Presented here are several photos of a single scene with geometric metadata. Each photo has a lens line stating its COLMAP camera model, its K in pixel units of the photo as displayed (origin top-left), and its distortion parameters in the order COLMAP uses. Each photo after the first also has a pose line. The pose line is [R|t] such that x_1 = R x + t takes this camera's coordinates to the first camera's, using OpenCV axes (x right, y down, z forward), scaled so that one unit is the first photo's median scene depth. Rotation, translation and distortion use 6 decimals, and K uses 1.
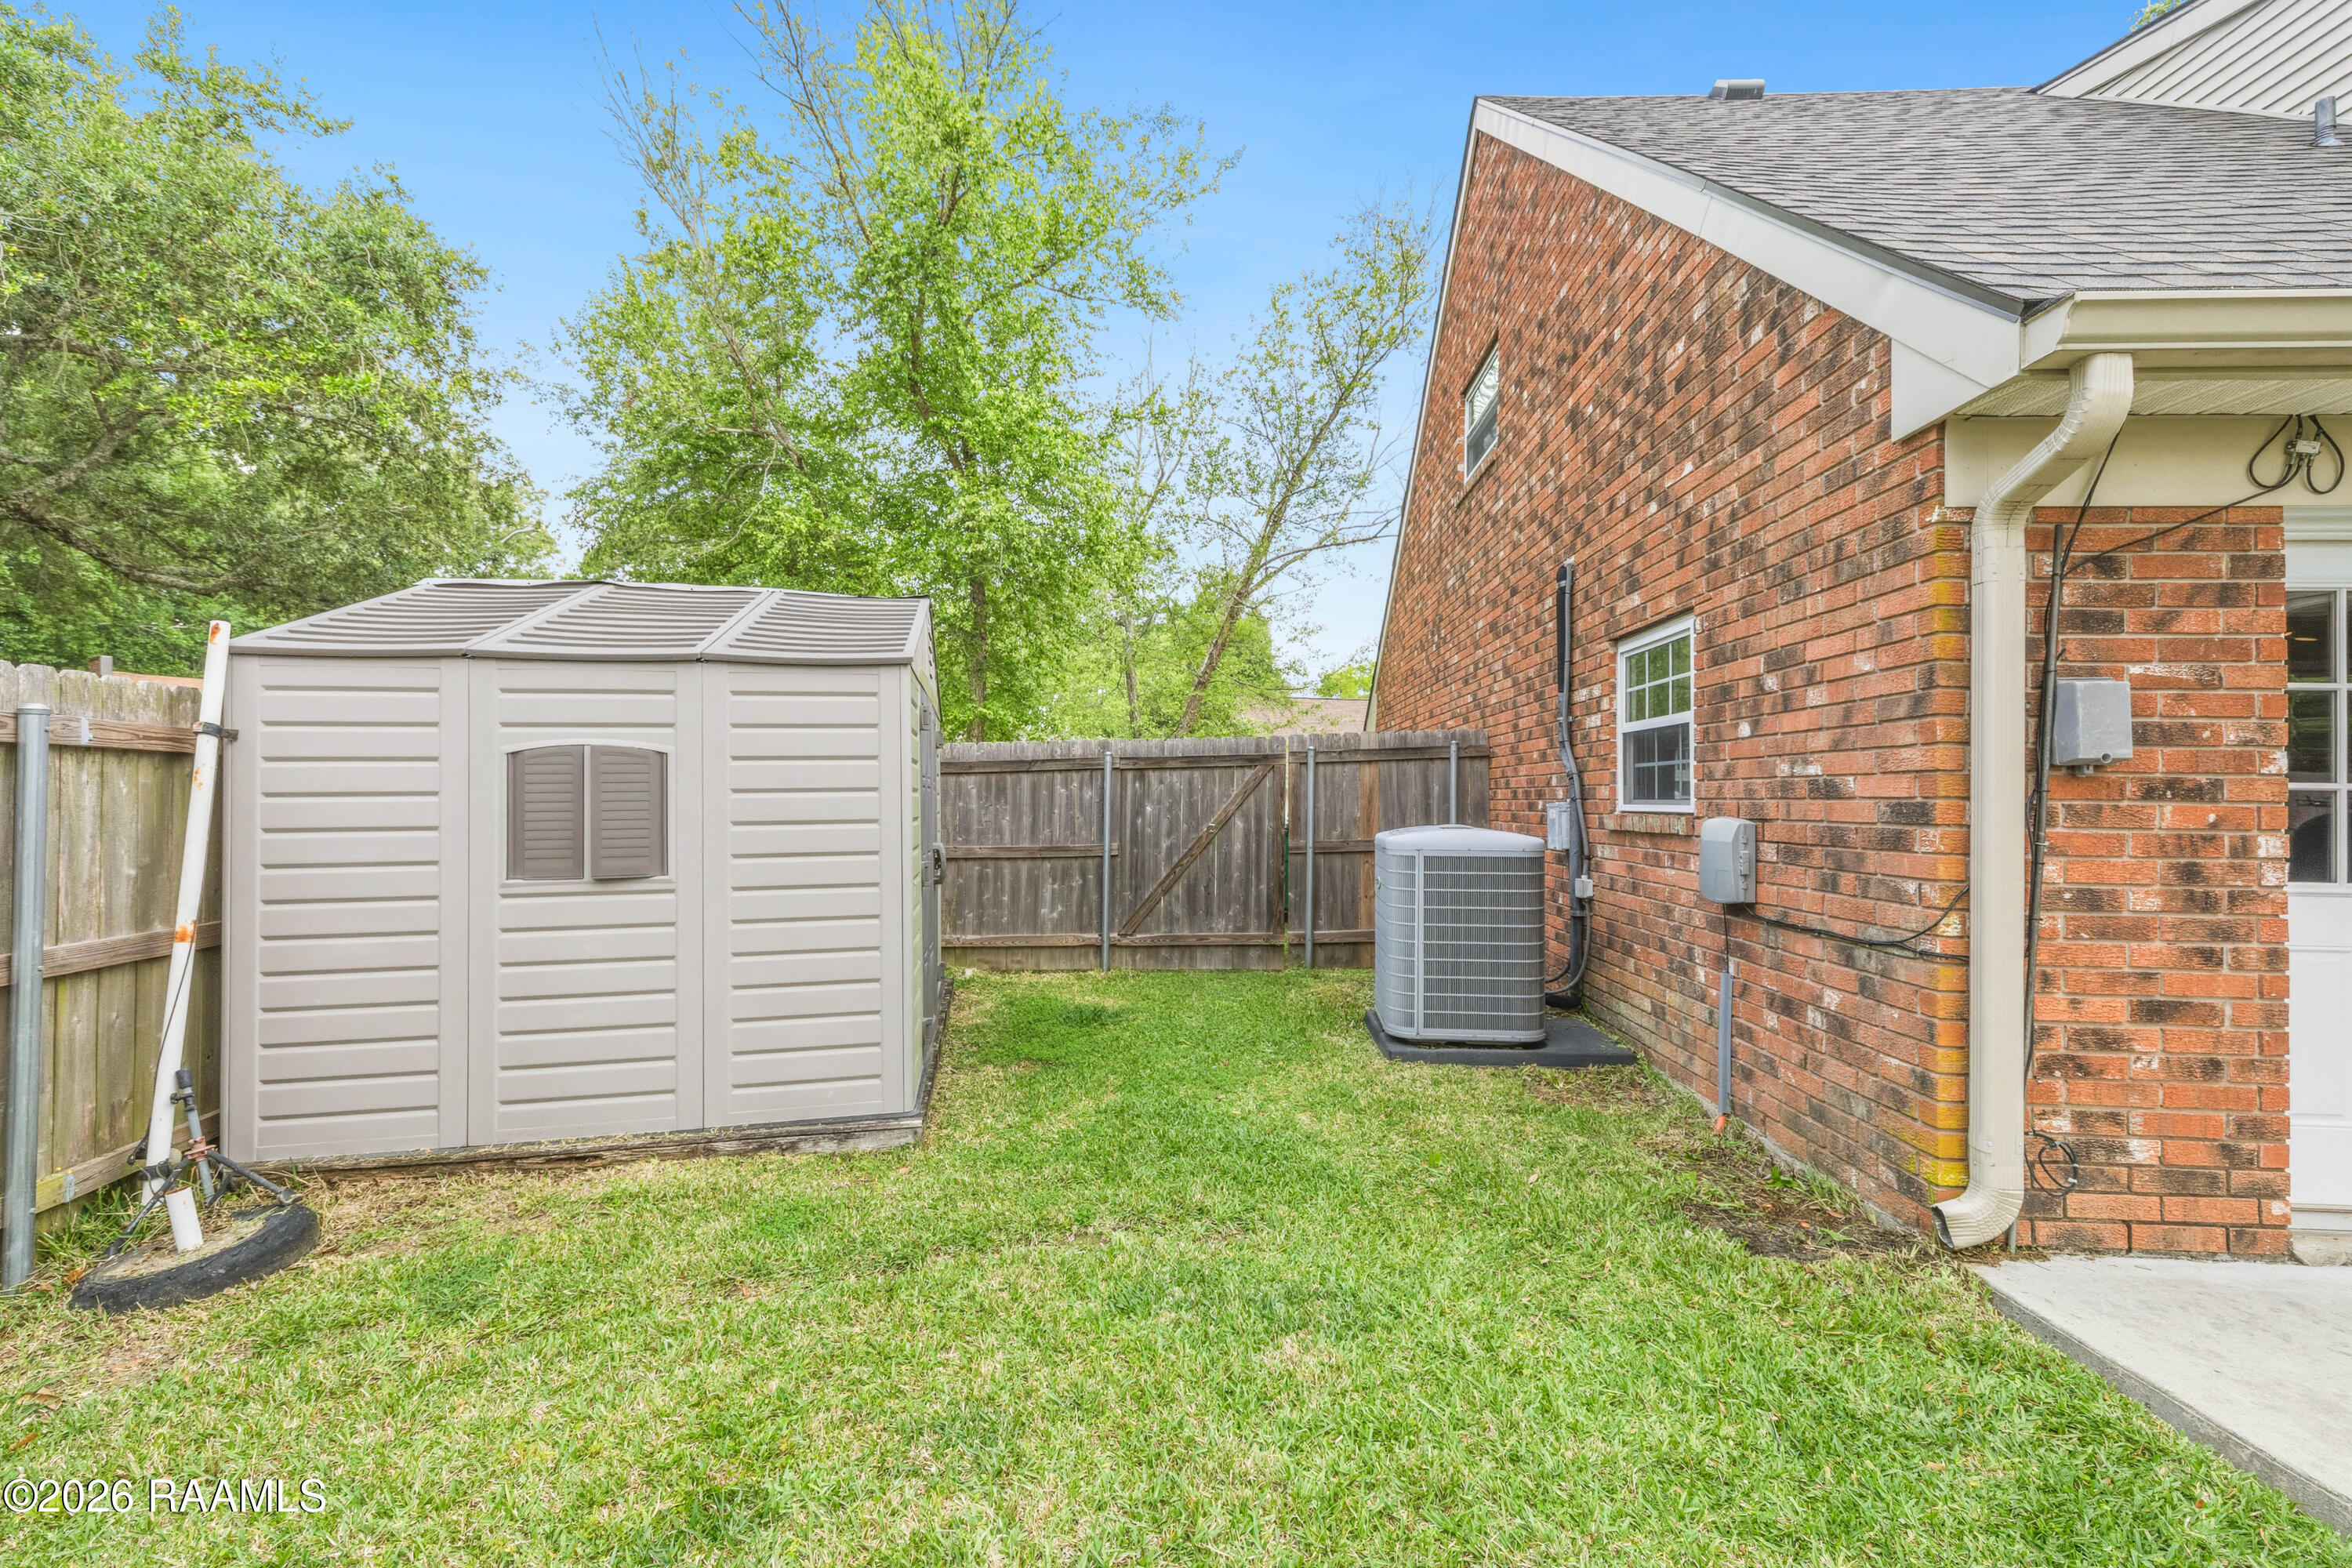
lens RADIAL K [[957.1, 0, 1181.3], [0, 957.1, 794.2], [0, 0, 1]] dist [0.007870, 0.000132]
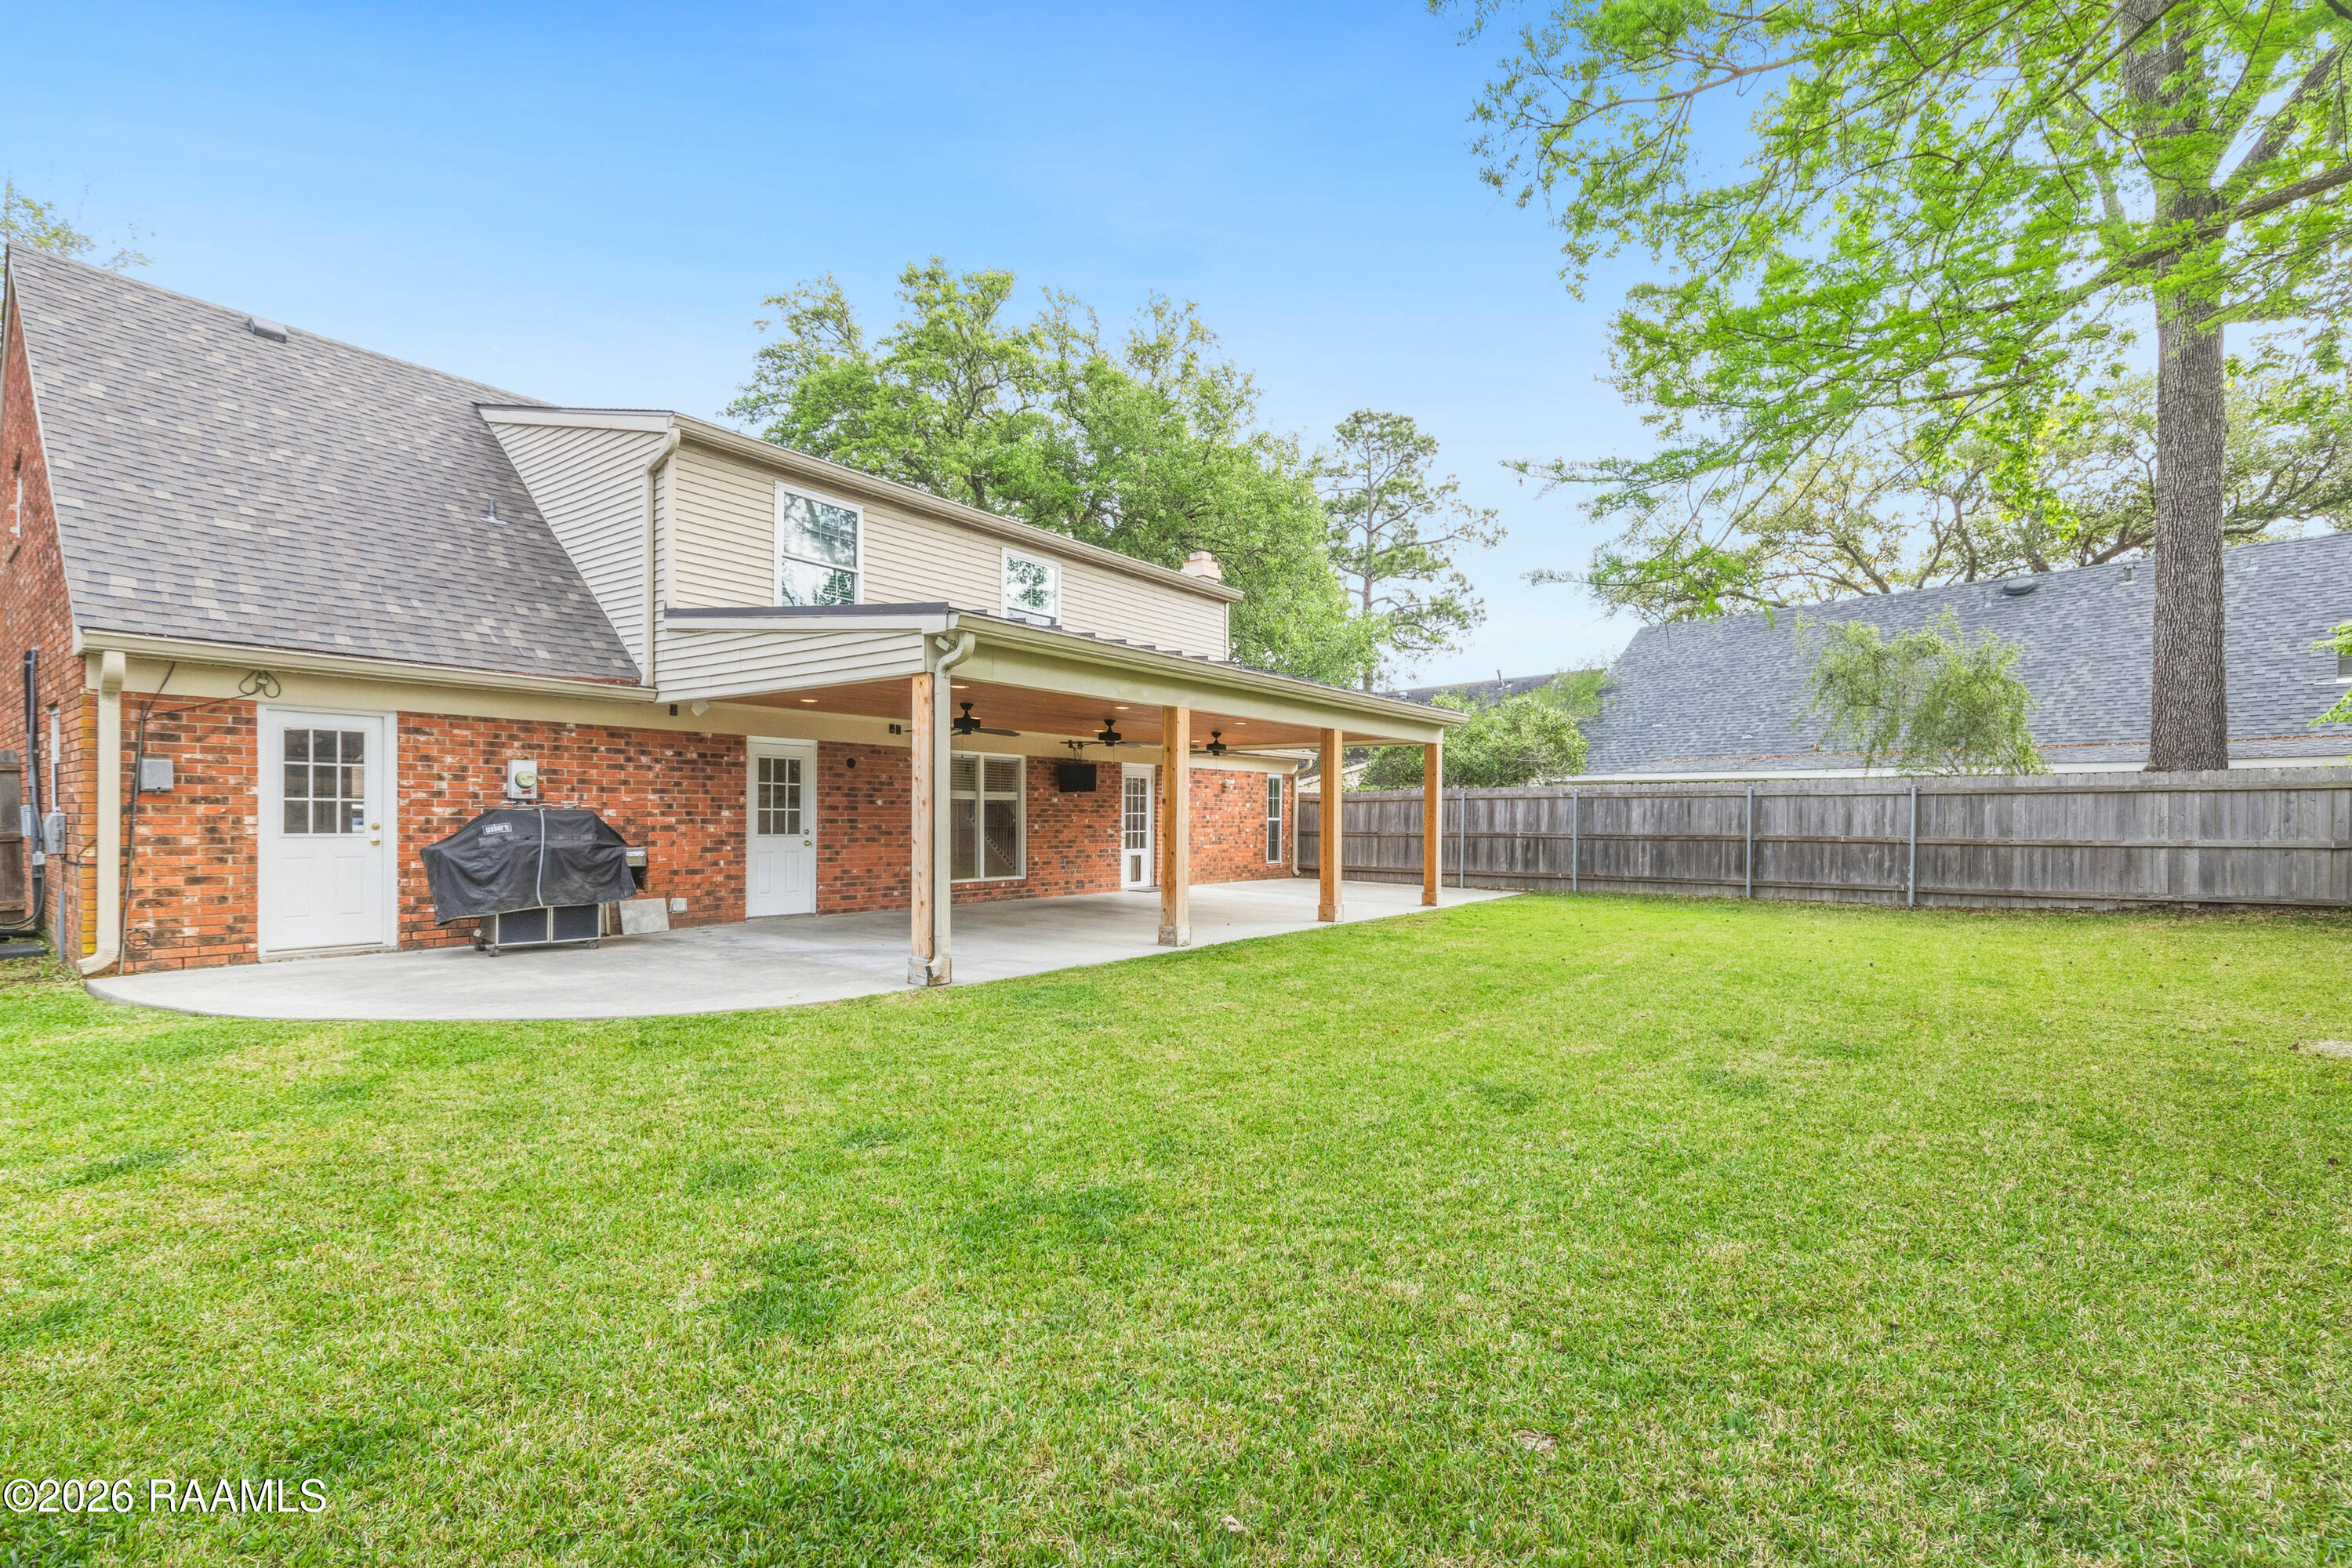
lens RADIAL K [[1015.2, 0, 1266.7], [0, 1015.2, 826.2], [0, 0, 1]] dist [-0.009824, -0.000152]
pose [[0.546541, -0.014119, 0.837313, 0.283270], [-0.006596, 0.999754, 0.021163, -0.010733], [-0.837406, -0.017089, 0.546314, -3.113441]]
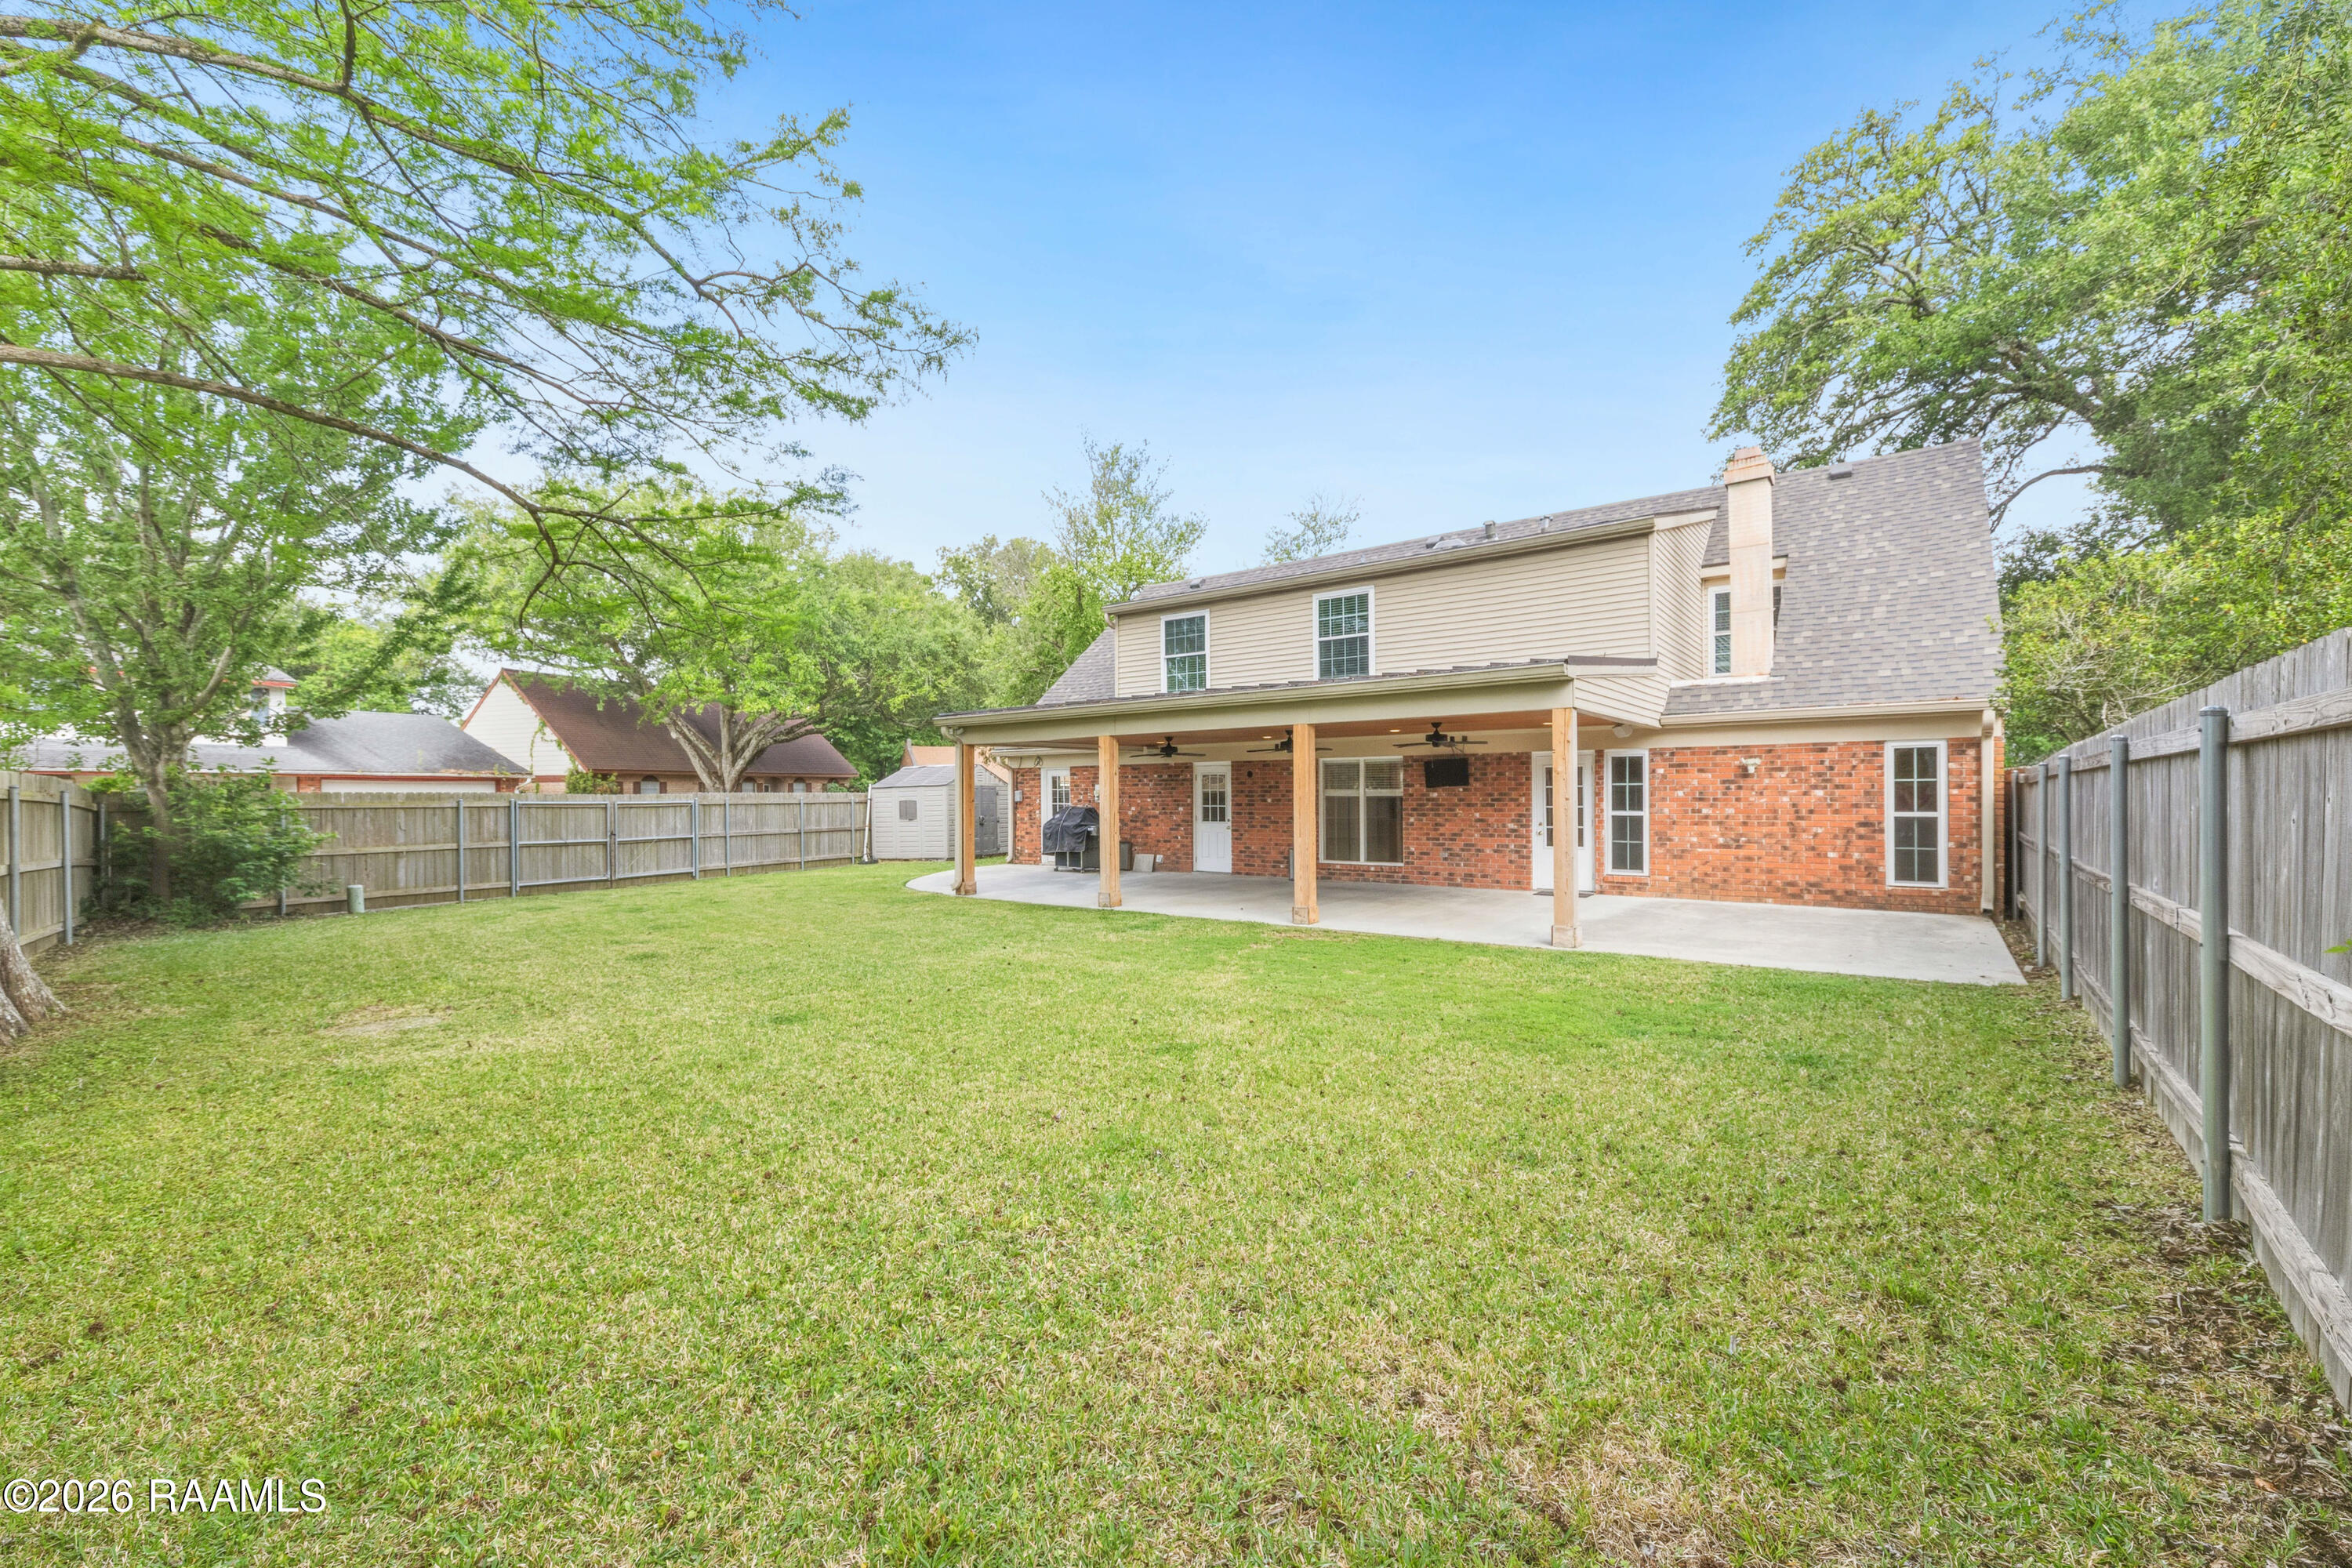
lens RADIAL K [[986.8, 0, 1136.7], [0, 986.8, 807.1], [0, 0, 1]] dist [0.007409, -0.000742]
pose [[0.802073, -0.009126, -0.597157, 6.375557], [0.014242, 0.999891, 0.003849, -0.003328], [0.597056, -0.011592, 0.802115, -4.751871]]
